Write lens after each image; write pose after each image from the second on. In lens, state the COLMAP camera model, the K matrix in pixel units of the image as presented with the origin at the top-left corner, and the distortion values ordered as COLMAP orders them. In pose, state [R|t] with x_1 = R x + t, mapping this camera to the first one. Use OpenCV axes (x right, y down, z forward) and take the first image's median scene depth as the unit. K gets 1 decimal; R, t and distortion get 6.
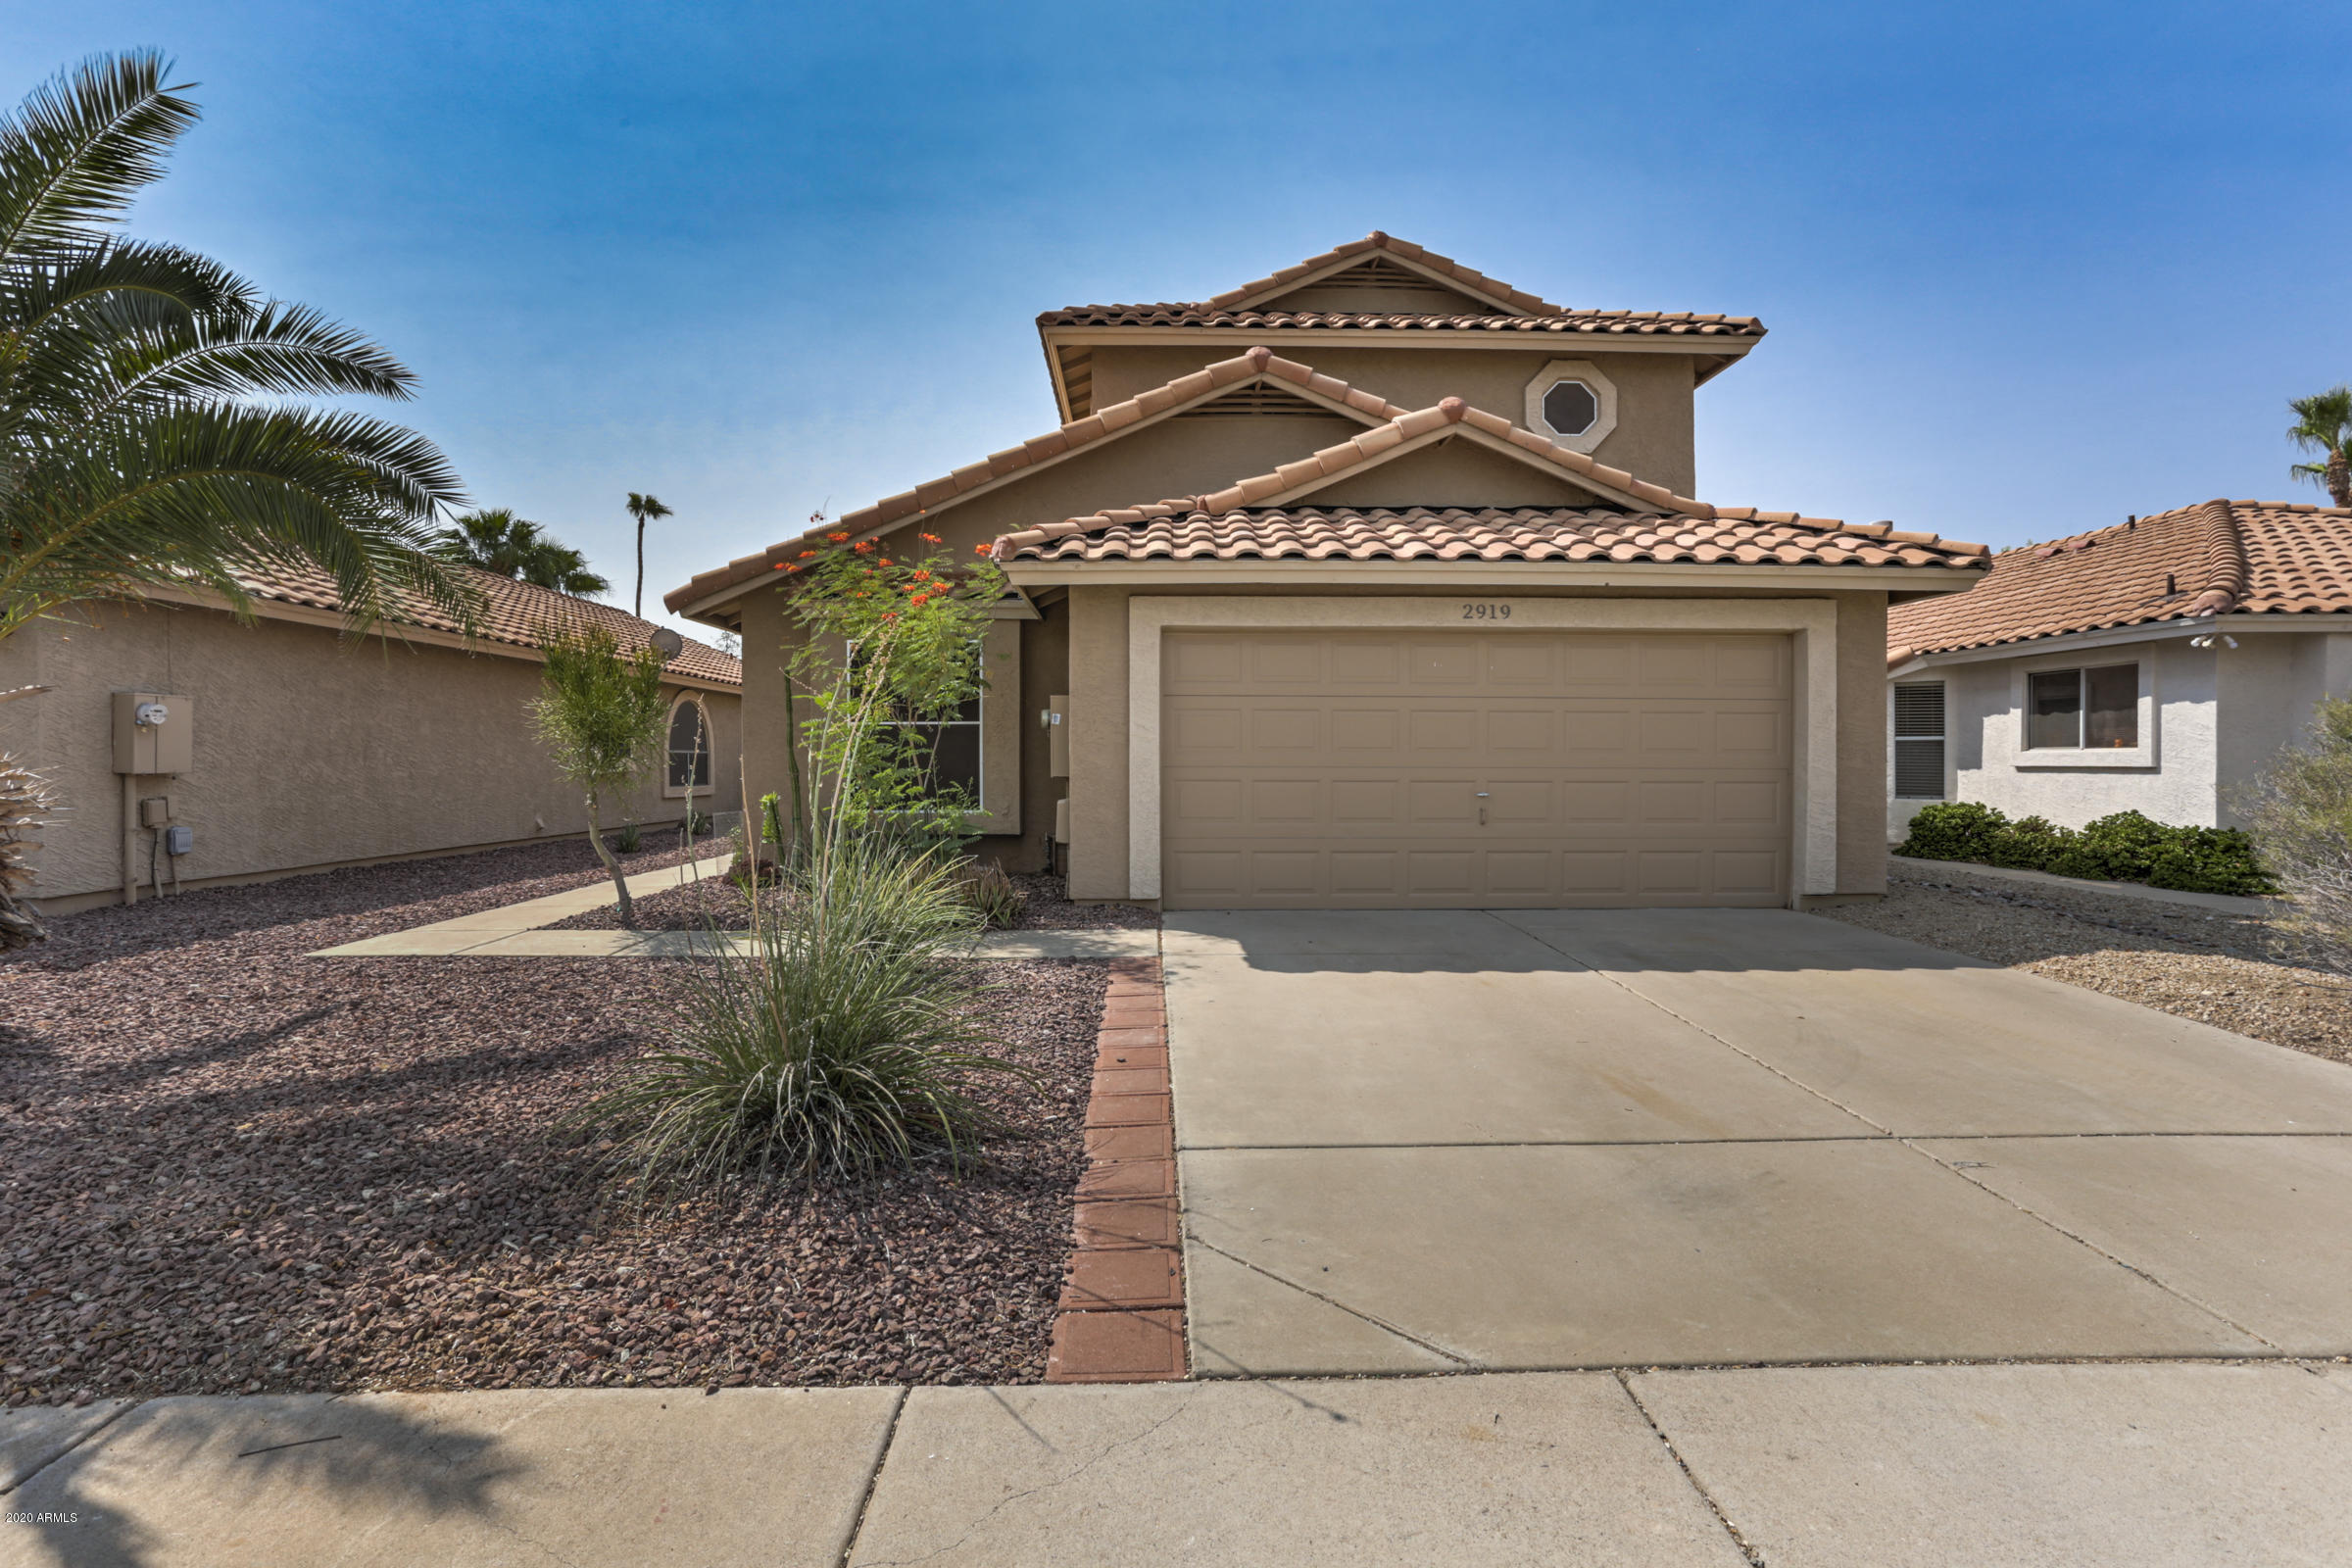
lens RADIAL K [[1126.3, 0, 1170.2], [0, 1126.3, 793.2], [0, 0, 1]] dist [-0.036963, 0.015689]
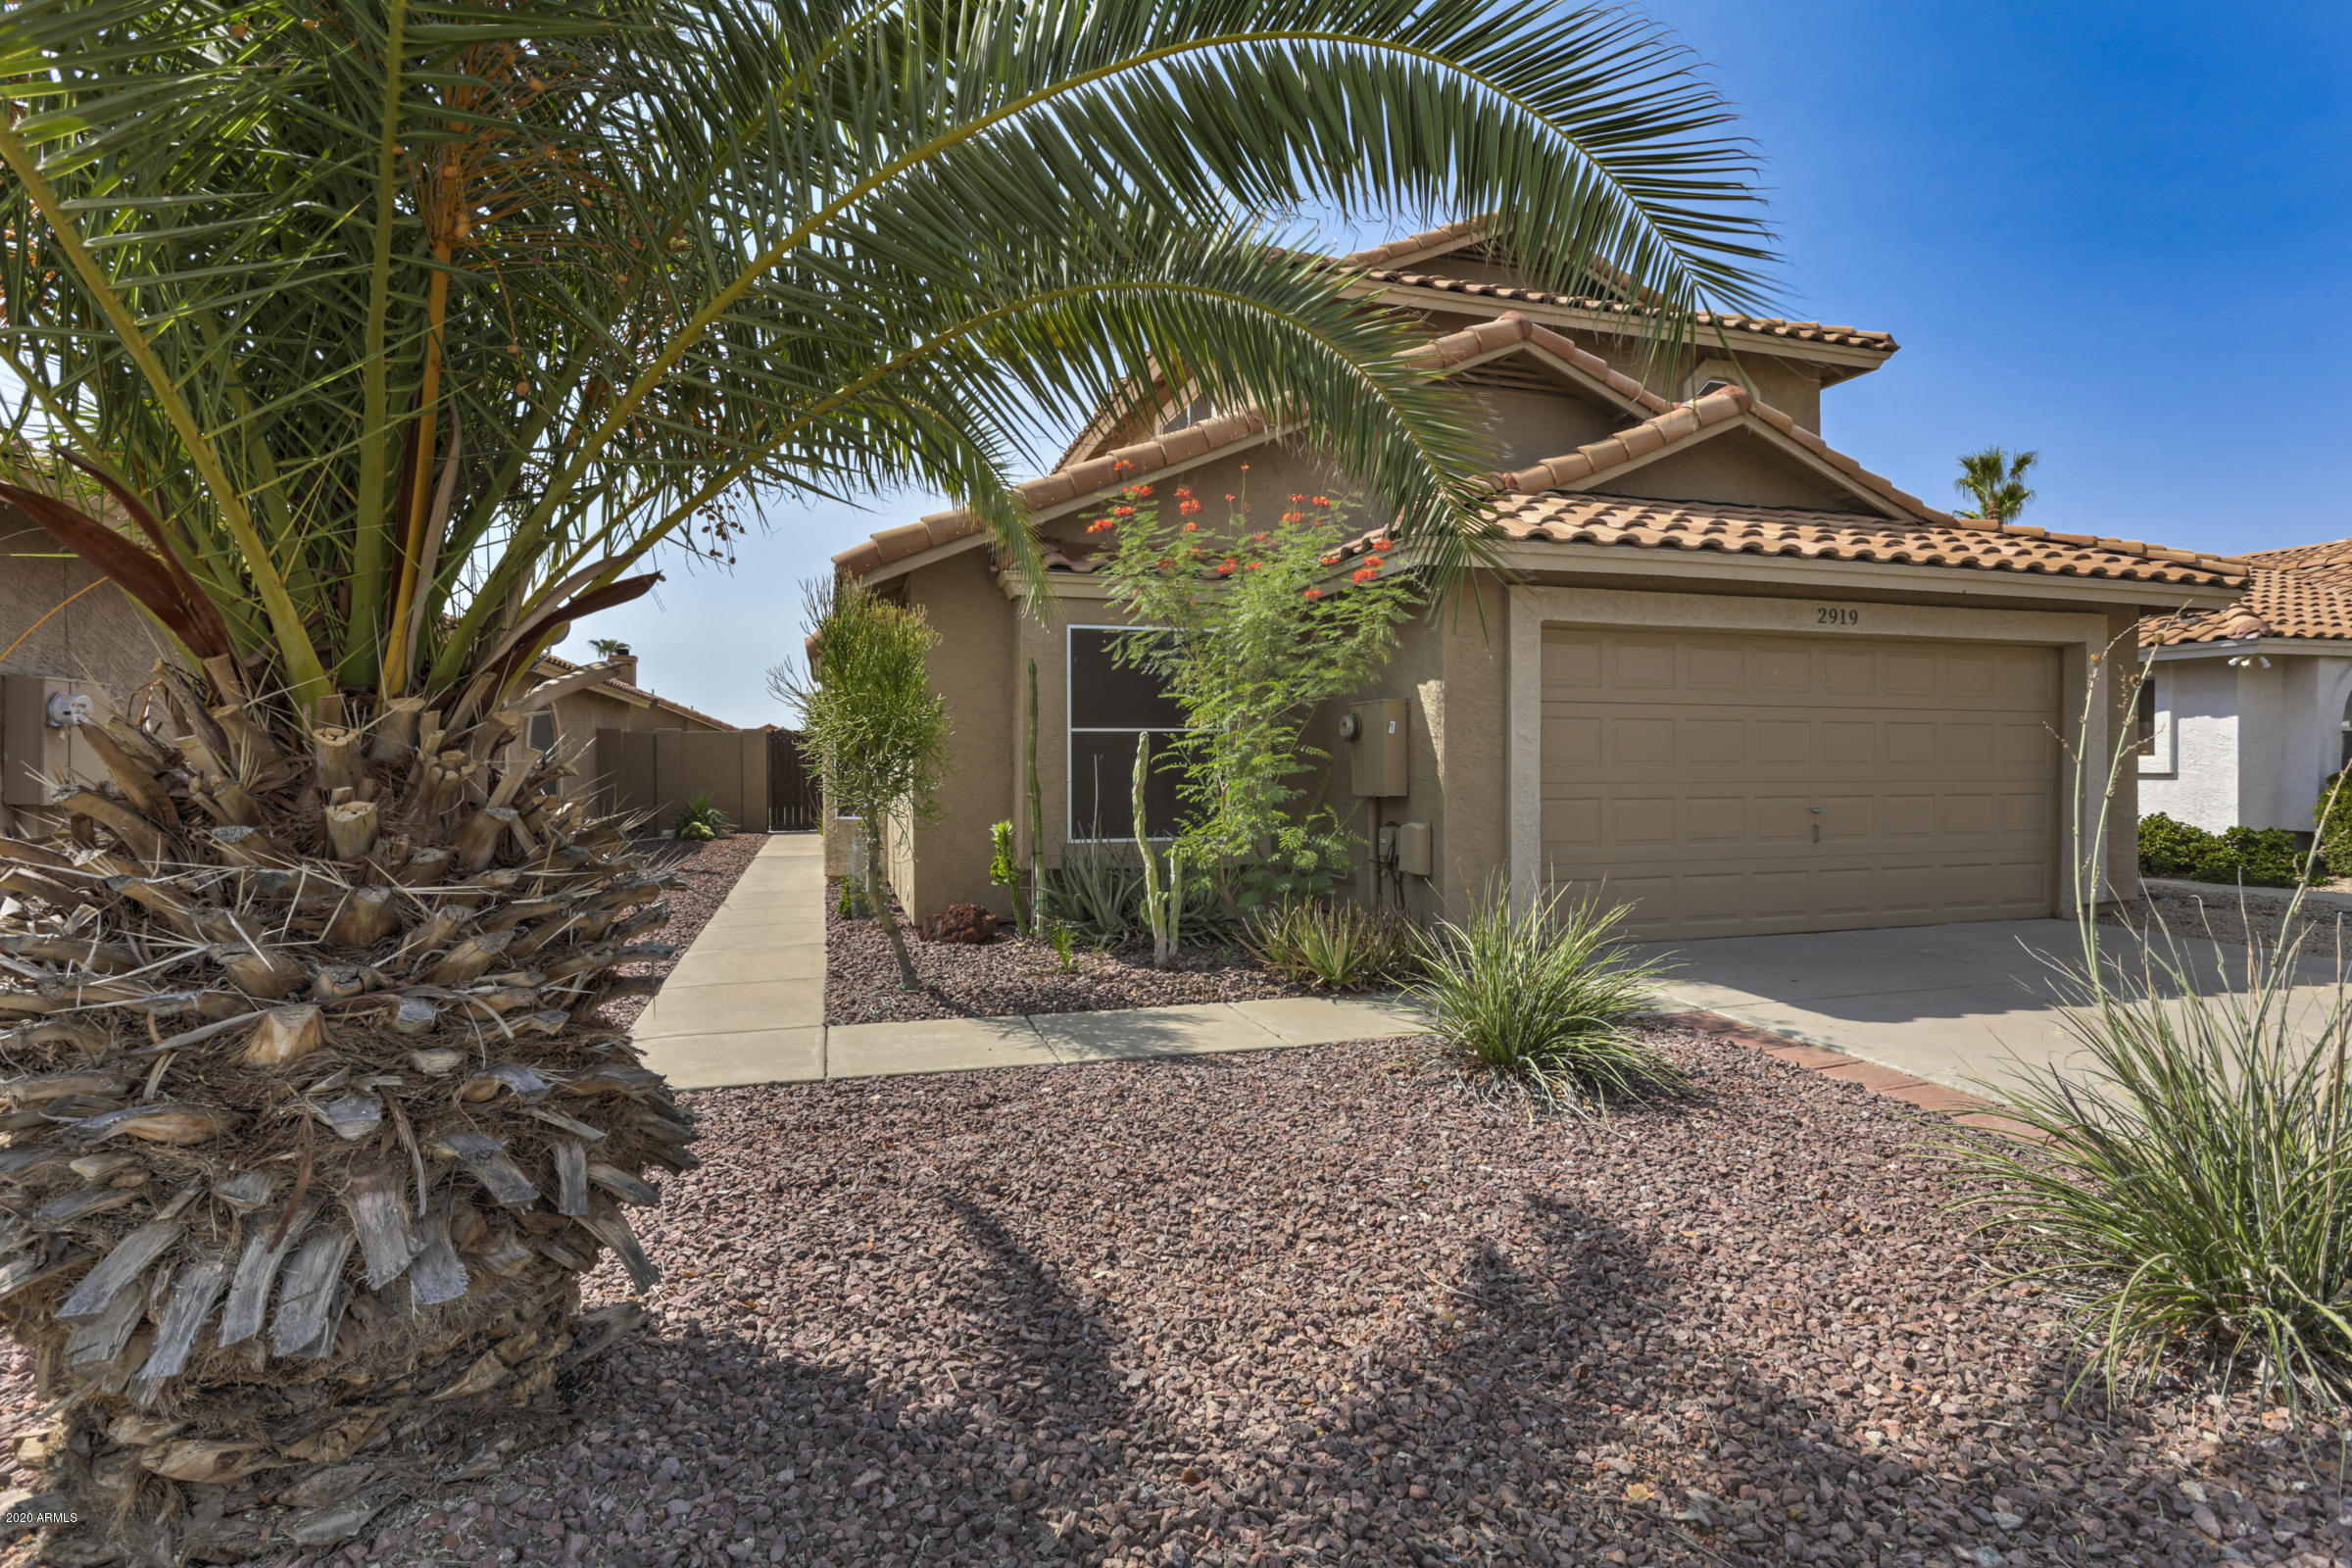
lens RADIAL K [[1184.3, 0, 1175.7], [0, 1184.3, 788.3], [0, 0, 1]] dist [-0.000102, 0.000761]
pose [[0.951355, -0.011110, 0.307897, -0.504250], [0.014693, 0.999849, -0.009323, -0.014652], [-0.307747, 0.013393, 0.951374, 0.206917]]
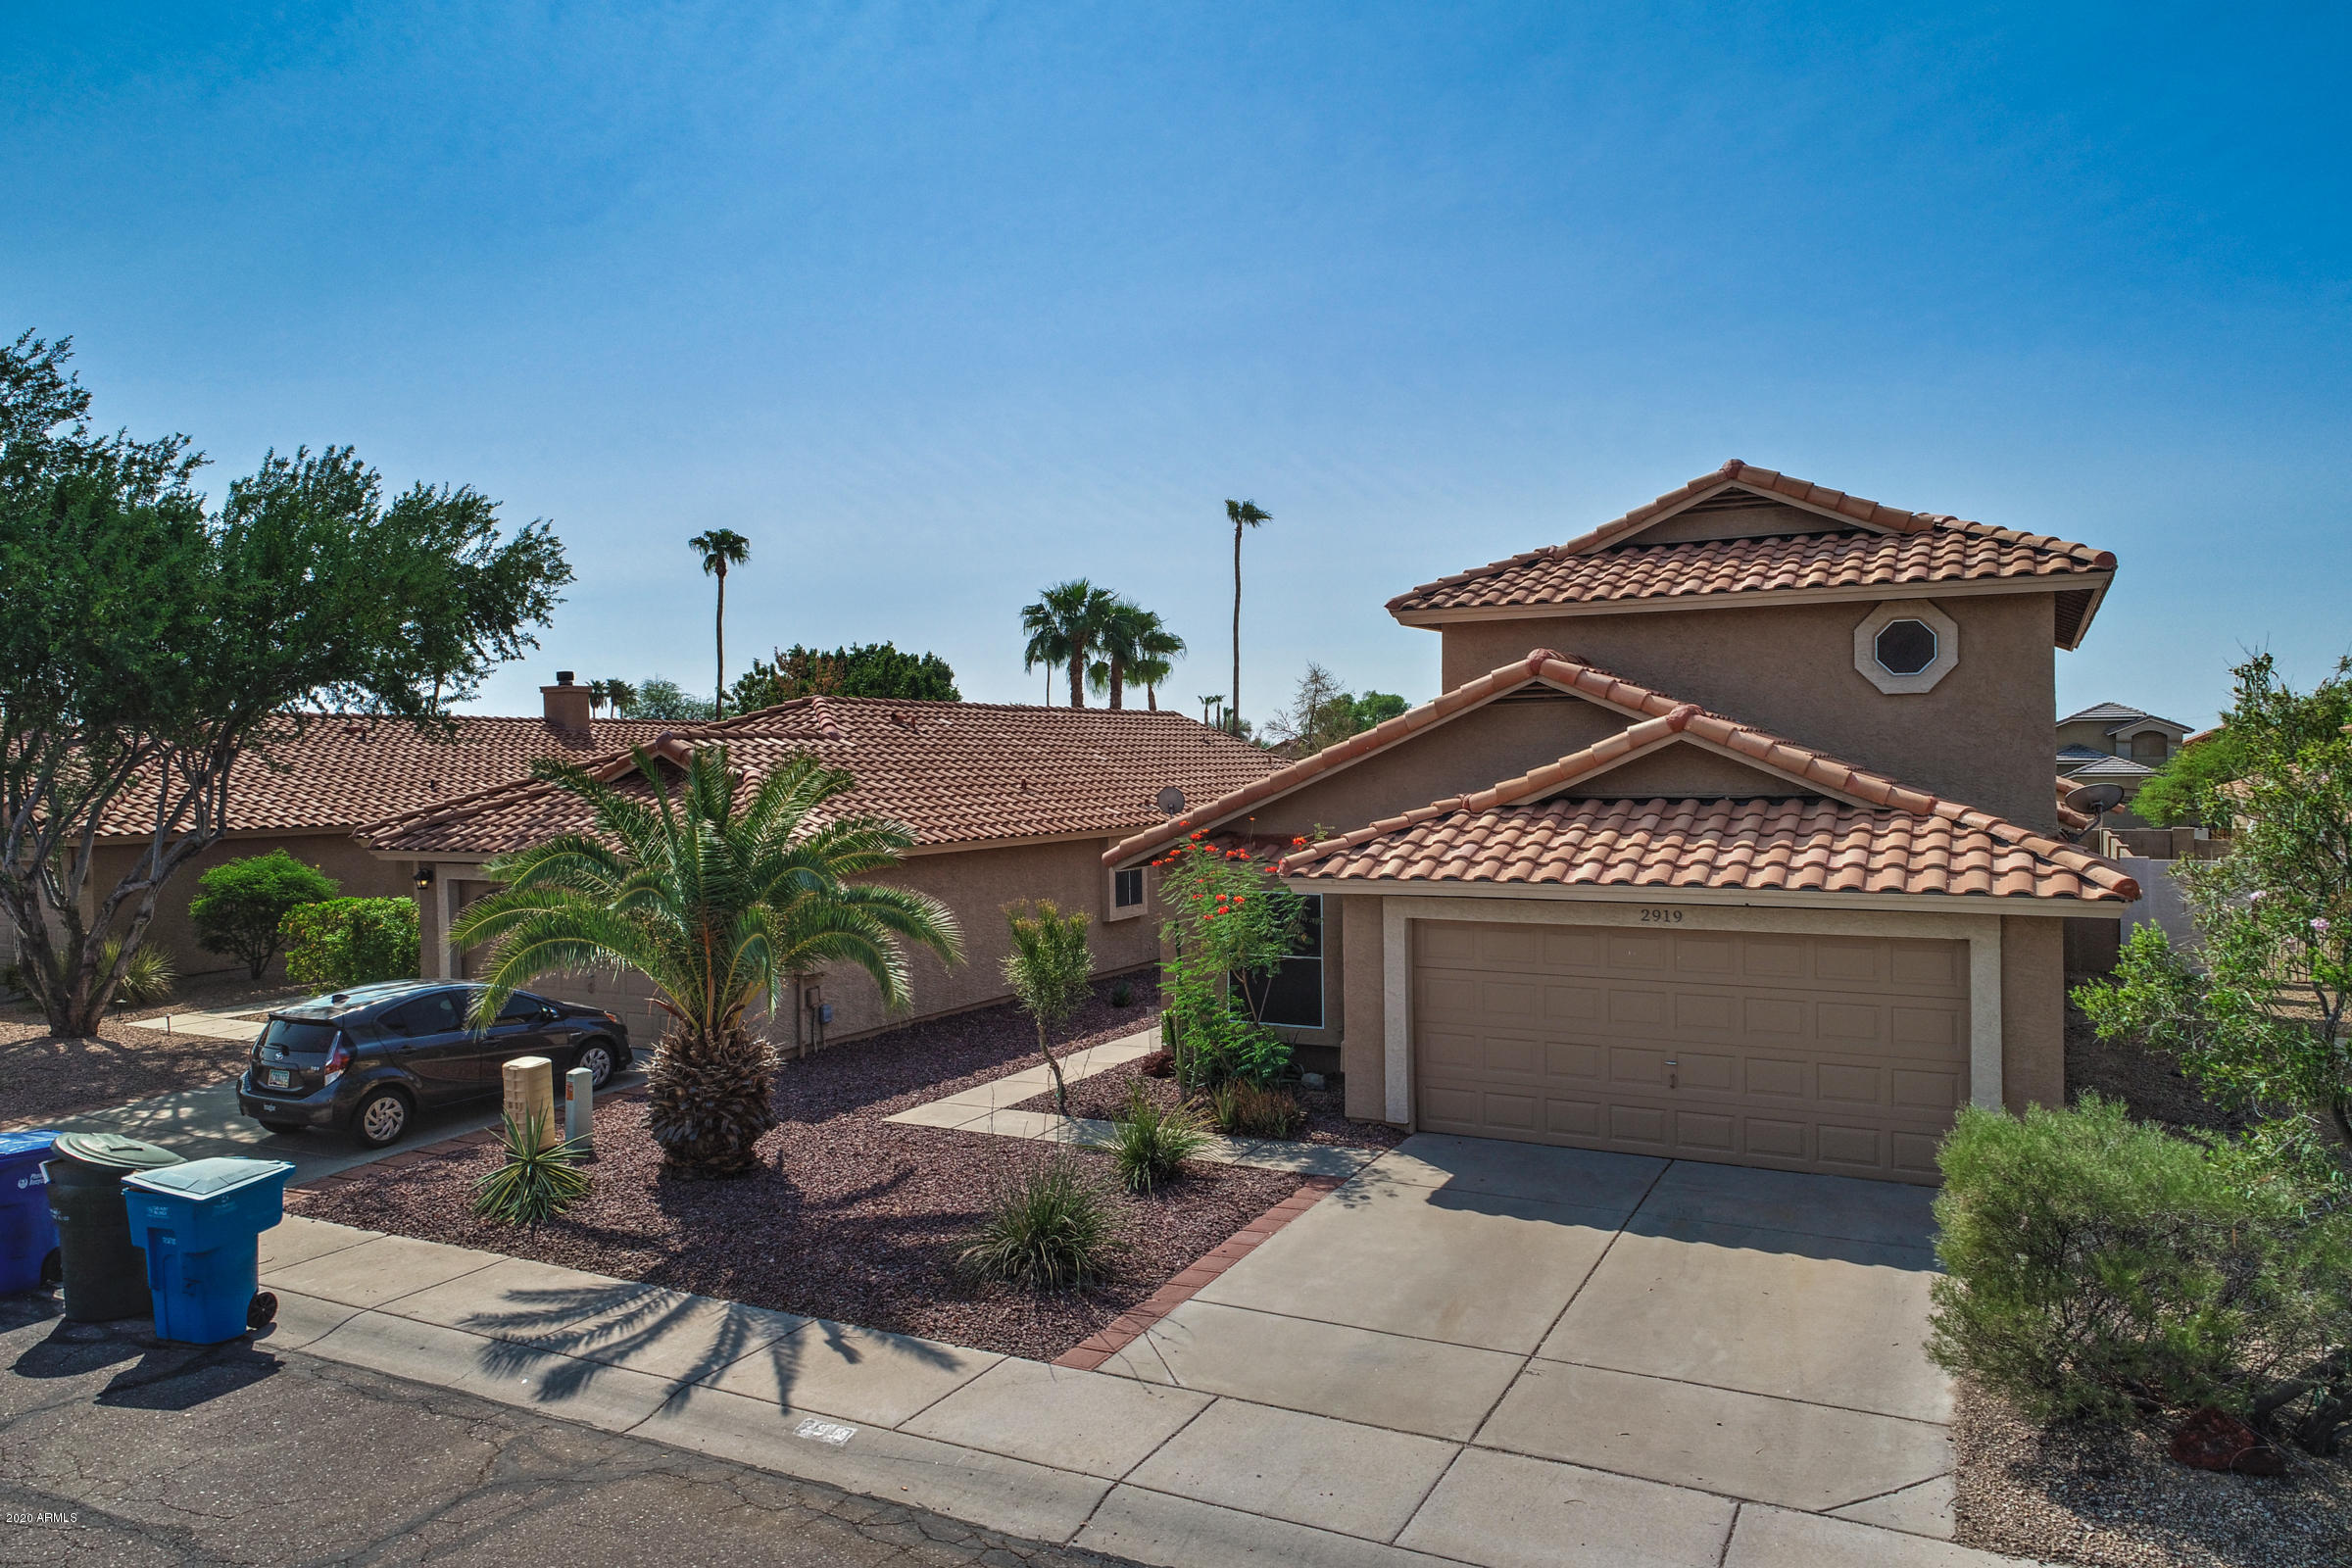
lens RADIAL K [[1583.5, 0, 1184.3], [0, 1583.5, 745.0], [0, 0, 1]] dist [0.013955, -0.002987]
pose [[0.875517, -0.011513, -0.483050, 0.601512], [-0.004619, 0.999471, -0.032193, -0.262204], [0.483165, 0.030416, 0.875001, -0.687020]]
